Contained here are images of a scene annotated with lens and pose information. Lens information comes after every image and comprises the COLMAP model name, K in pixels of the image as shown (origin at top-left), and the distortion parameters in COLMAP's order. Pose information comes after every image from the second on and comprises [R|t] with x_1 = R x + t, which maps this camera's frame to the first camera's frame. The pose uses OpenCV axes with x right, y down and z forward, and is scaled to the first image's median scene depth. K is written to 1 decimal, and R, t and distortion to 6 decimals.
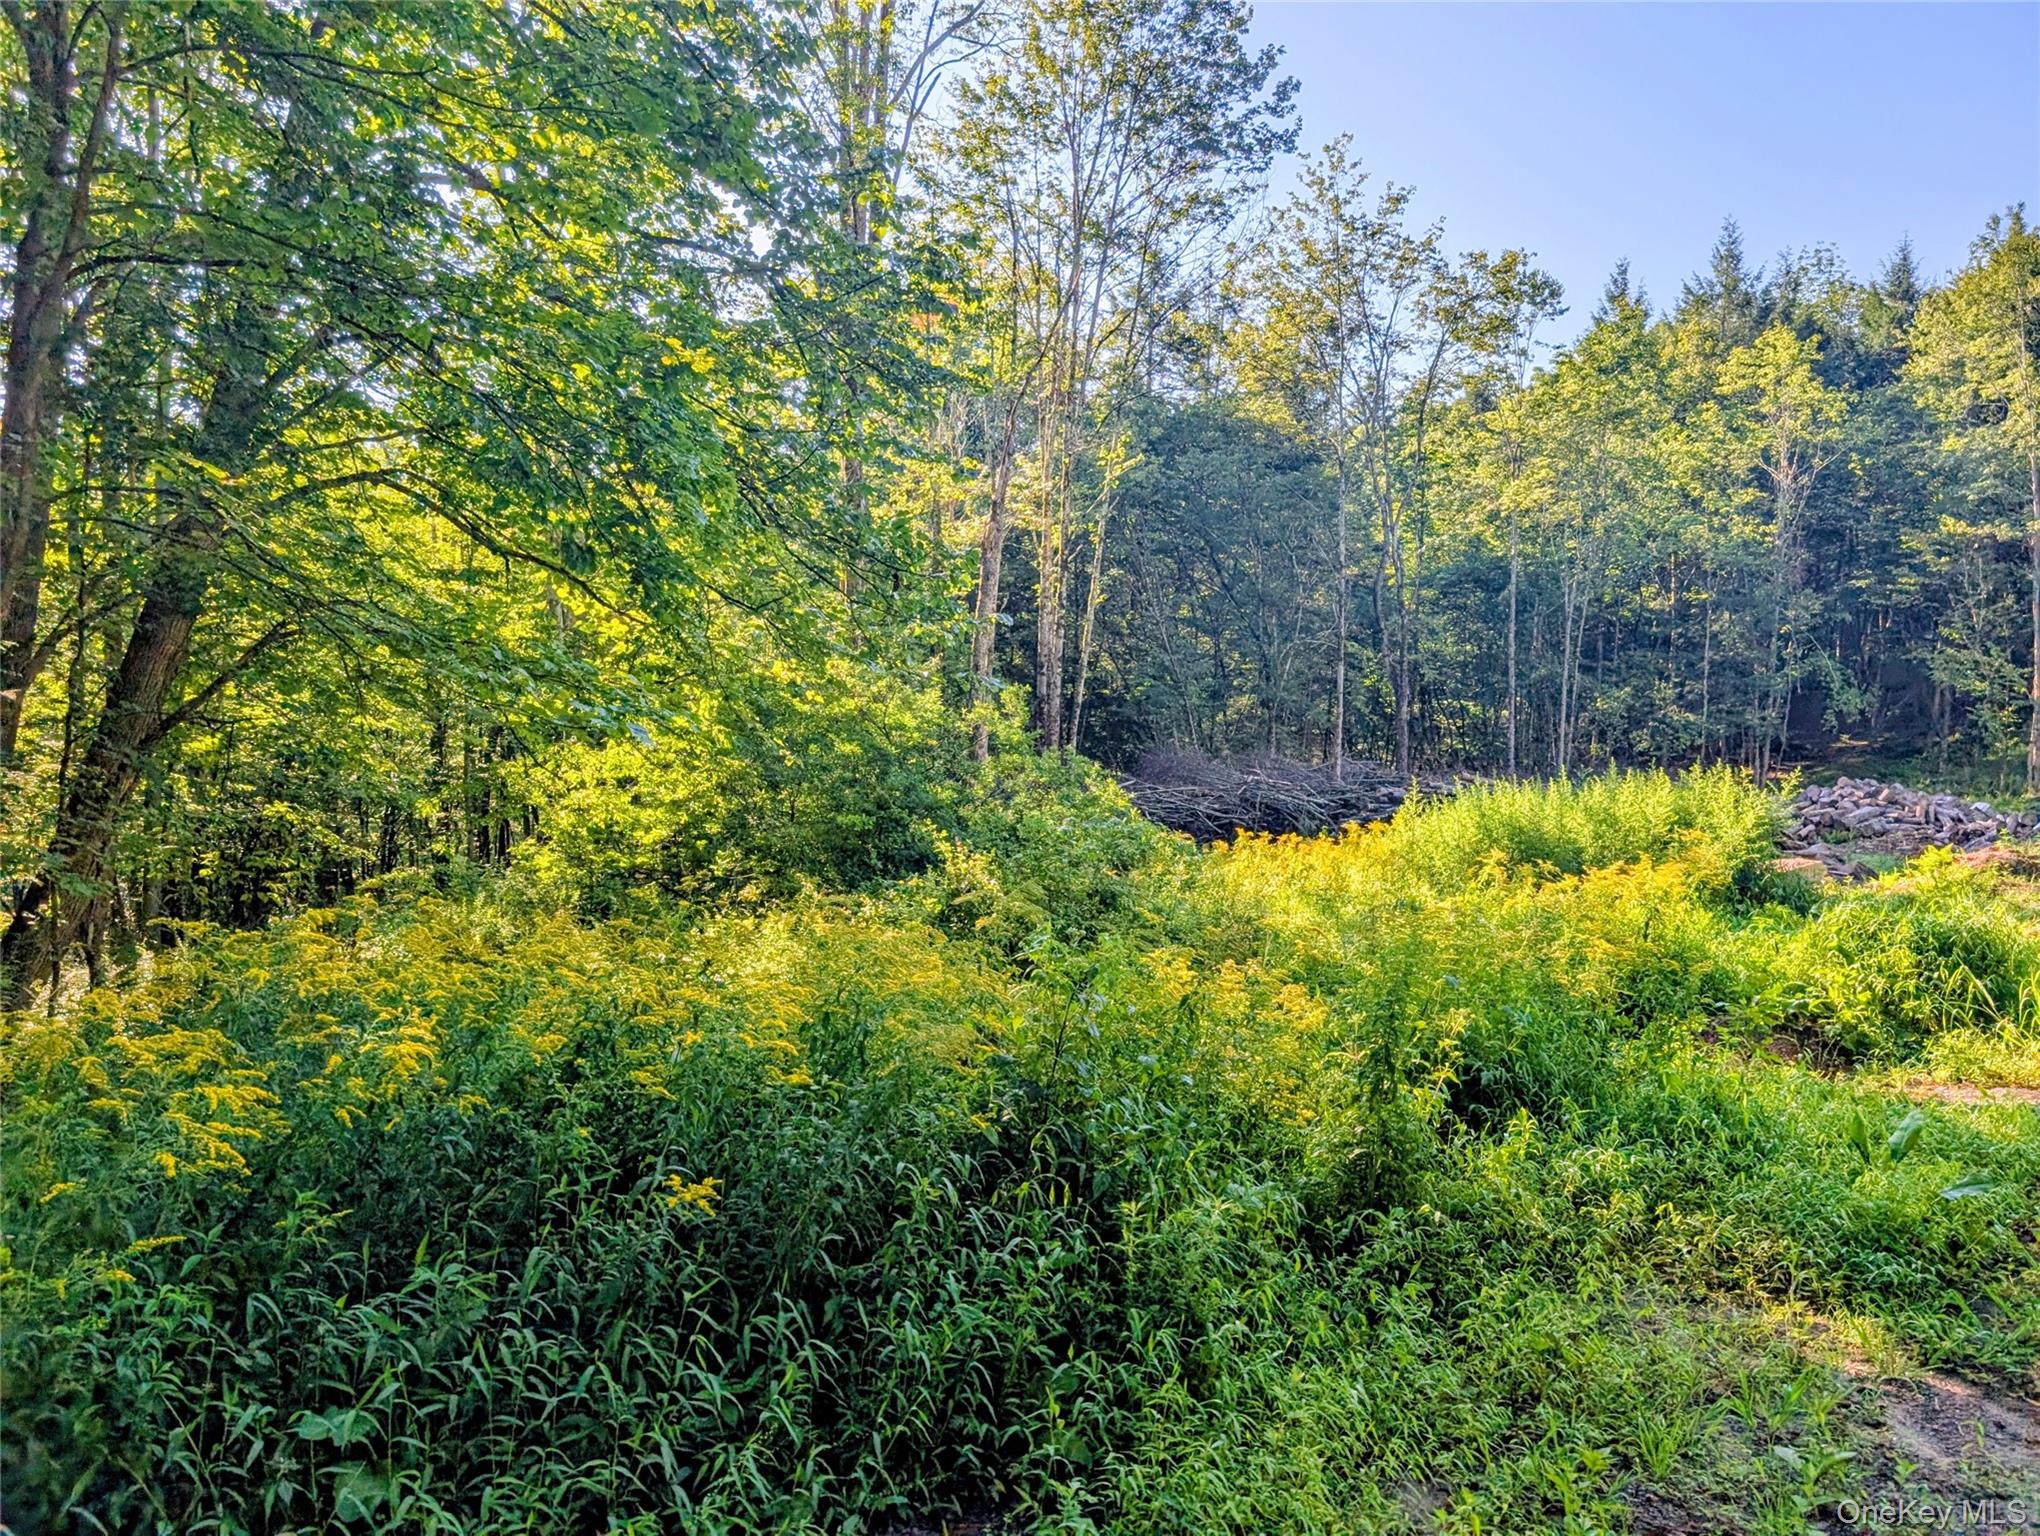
lens RADIAL K [[1462.4, 0, 988.2], [0, 1462.4, 767.3], [0, 0, 1]] dist [0.031381, -0.032745]
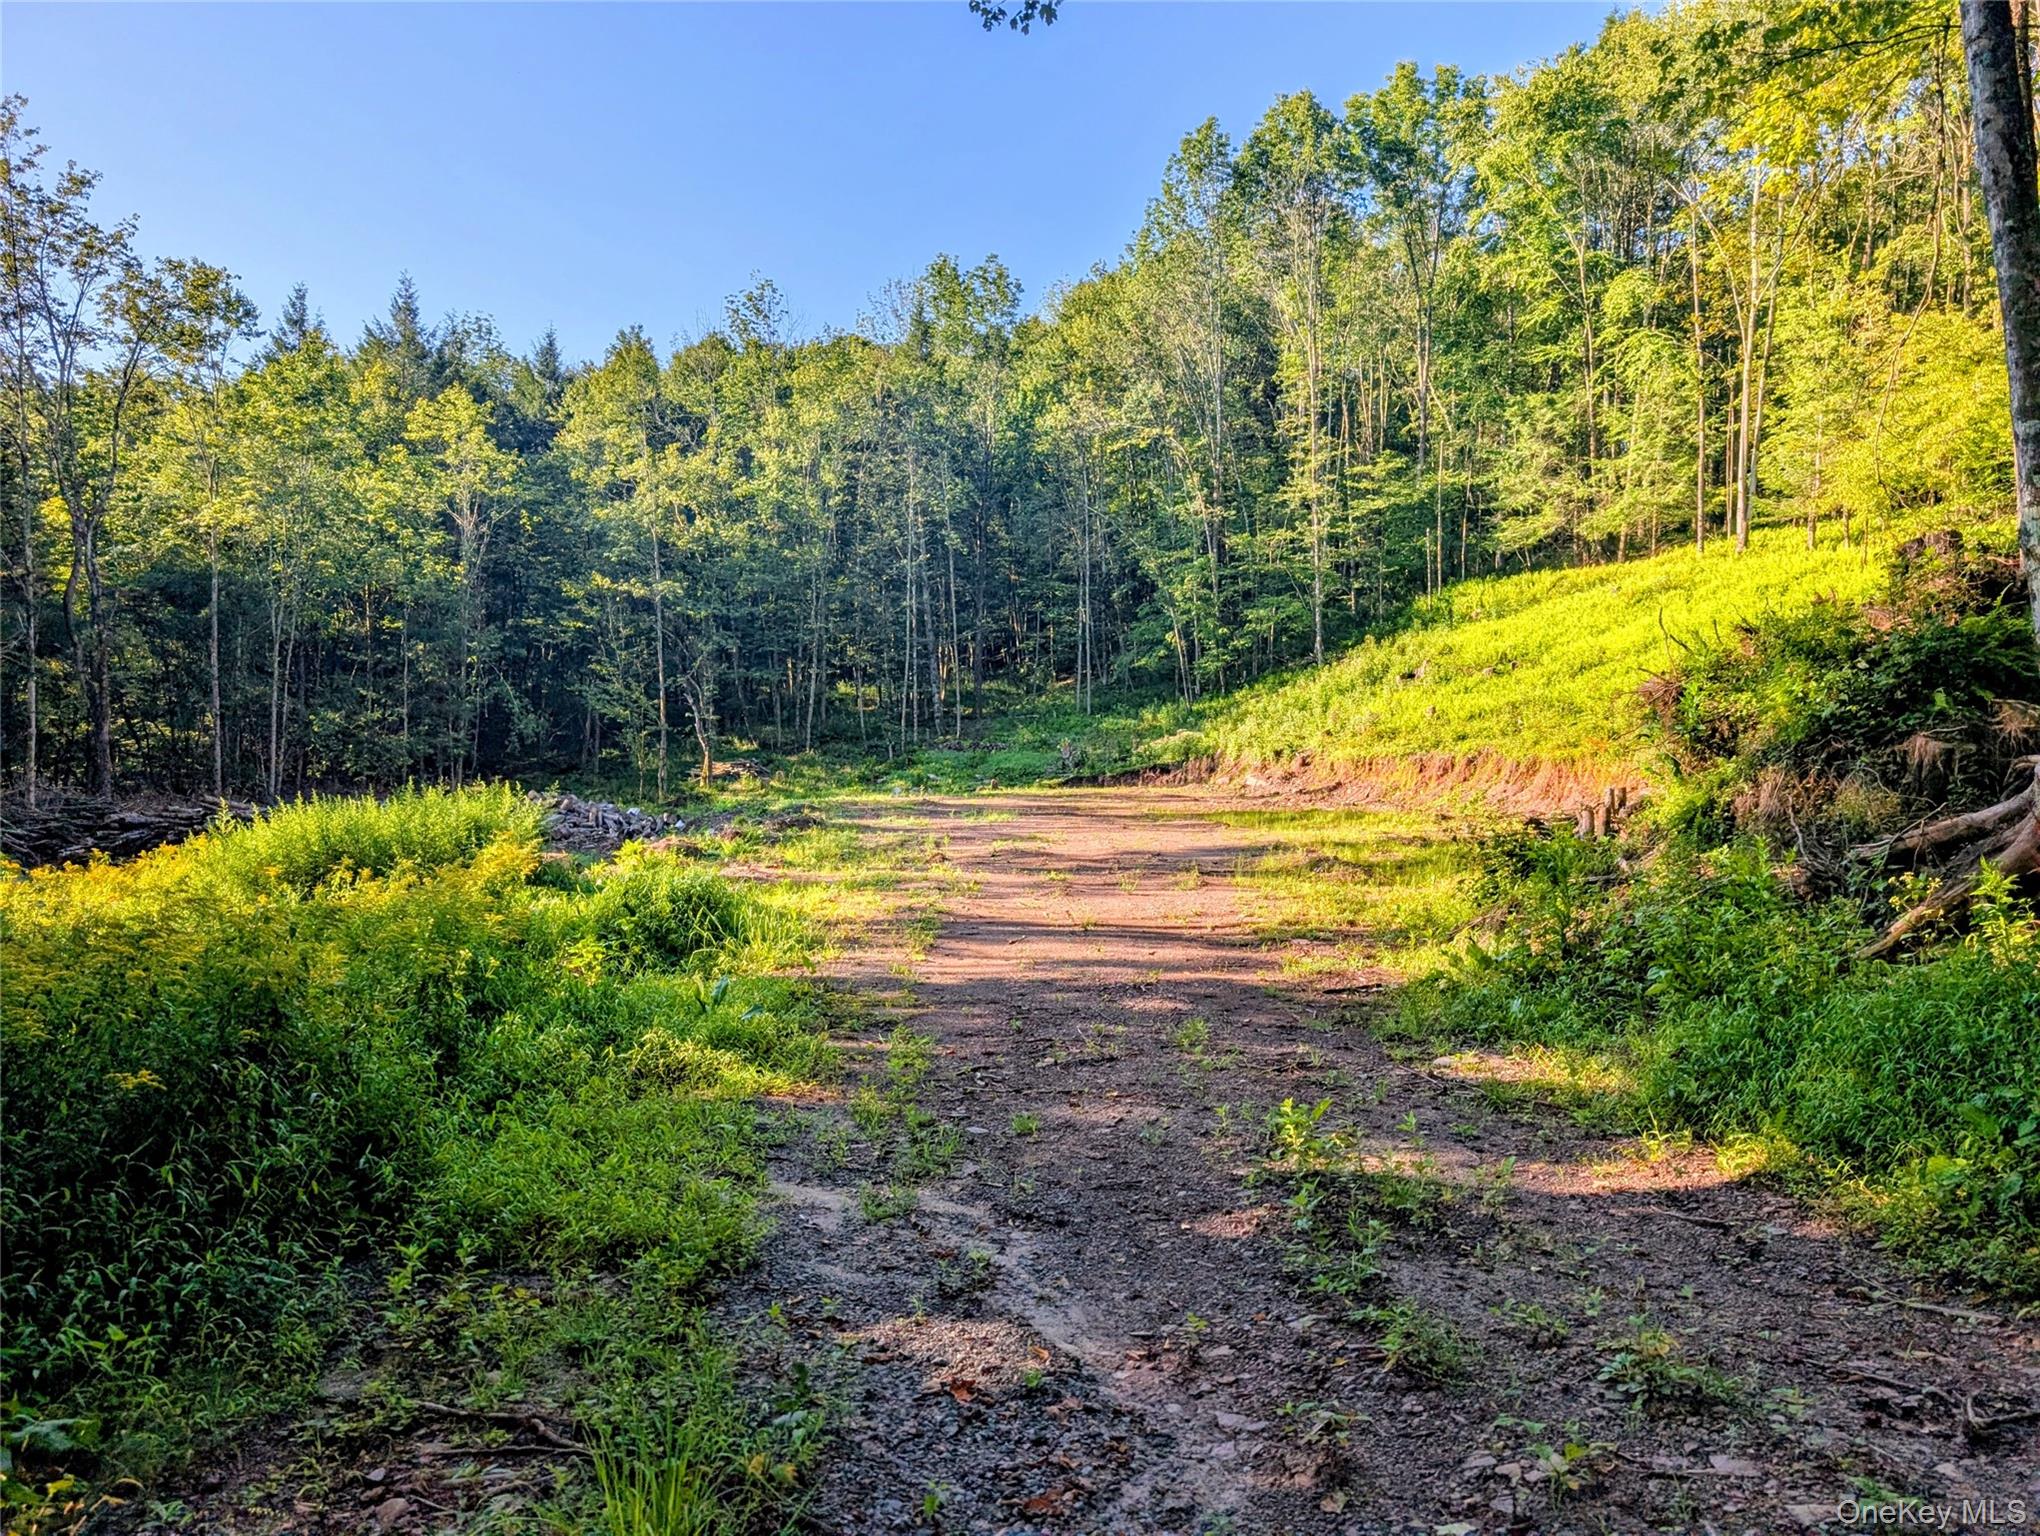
lens RADIAL K [[1462.4, 0, 1036.1], [0, 1462.4, 781.8], [0, 0, 1]] dist [0.031381, -0.032745]
pose [[0.637019, -0.021935, 0.770536, -0.048621], [0.024176, 0.999672, 0.008471, -0.000173], [-0.770469, 0.013232, 0.637341, -0.041589]]
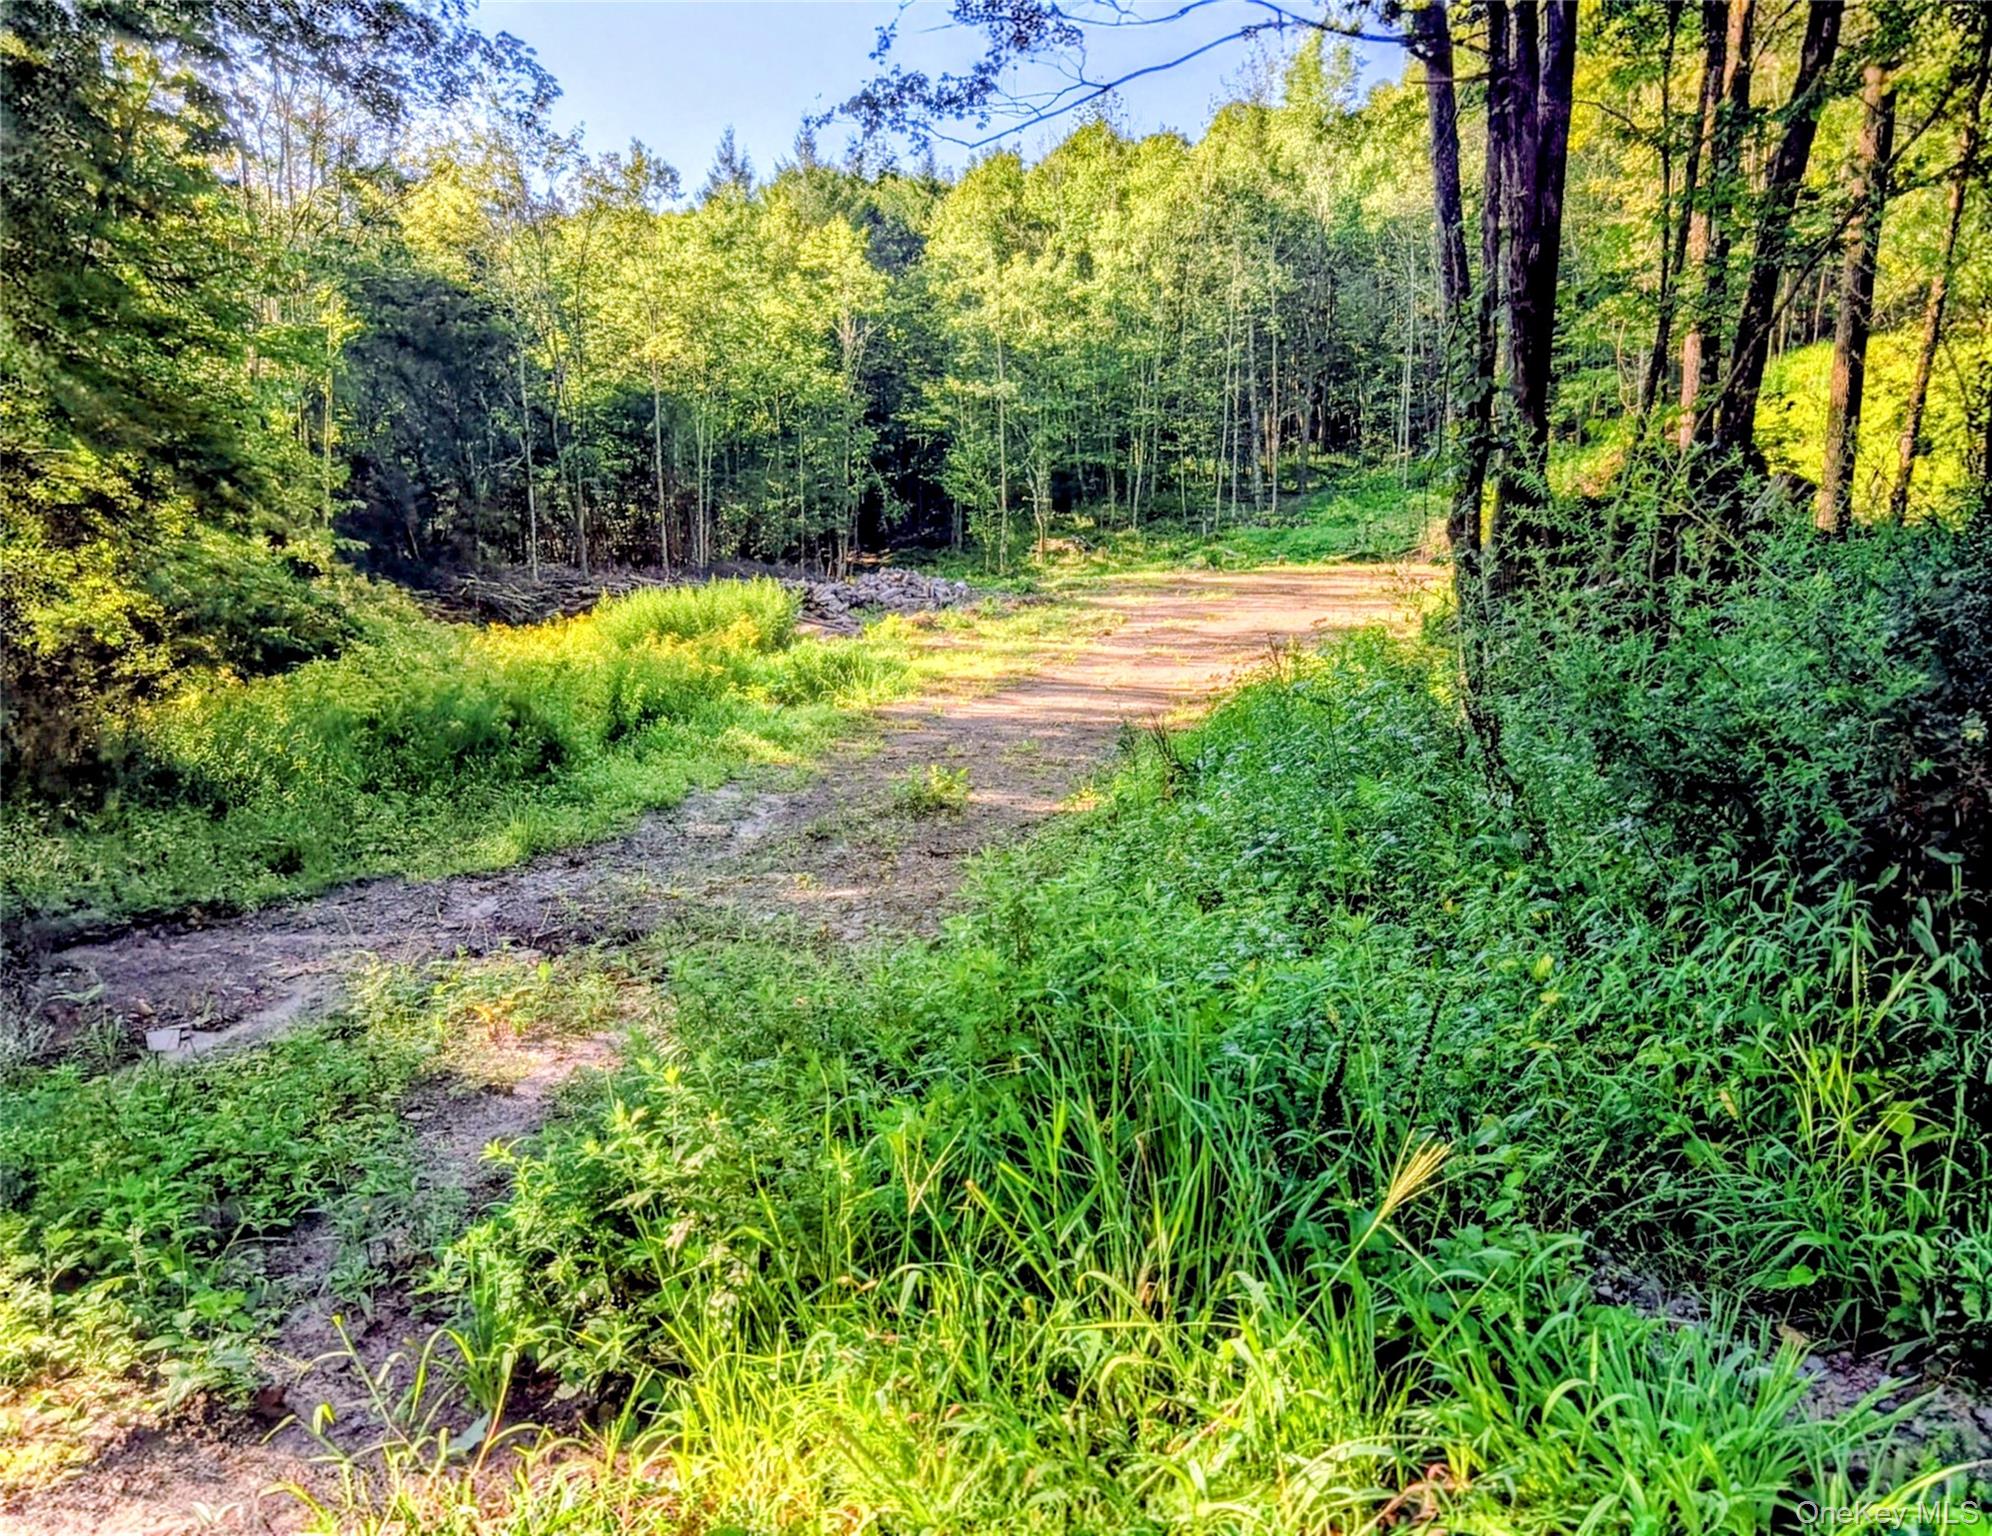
lens RADIAL K [[1399.4, 0, 980.3], [0, 1399.4, 782.9], [0, 0, 1]] dist [0.008253, -0.007279]
pose [[0.848287, -0.109533, 0.518084, -0.063429], [0.023808, 0.985273, 0.169323, -0.010870], [-0.529001, -0.131300, 0.838402, -0.190698]]
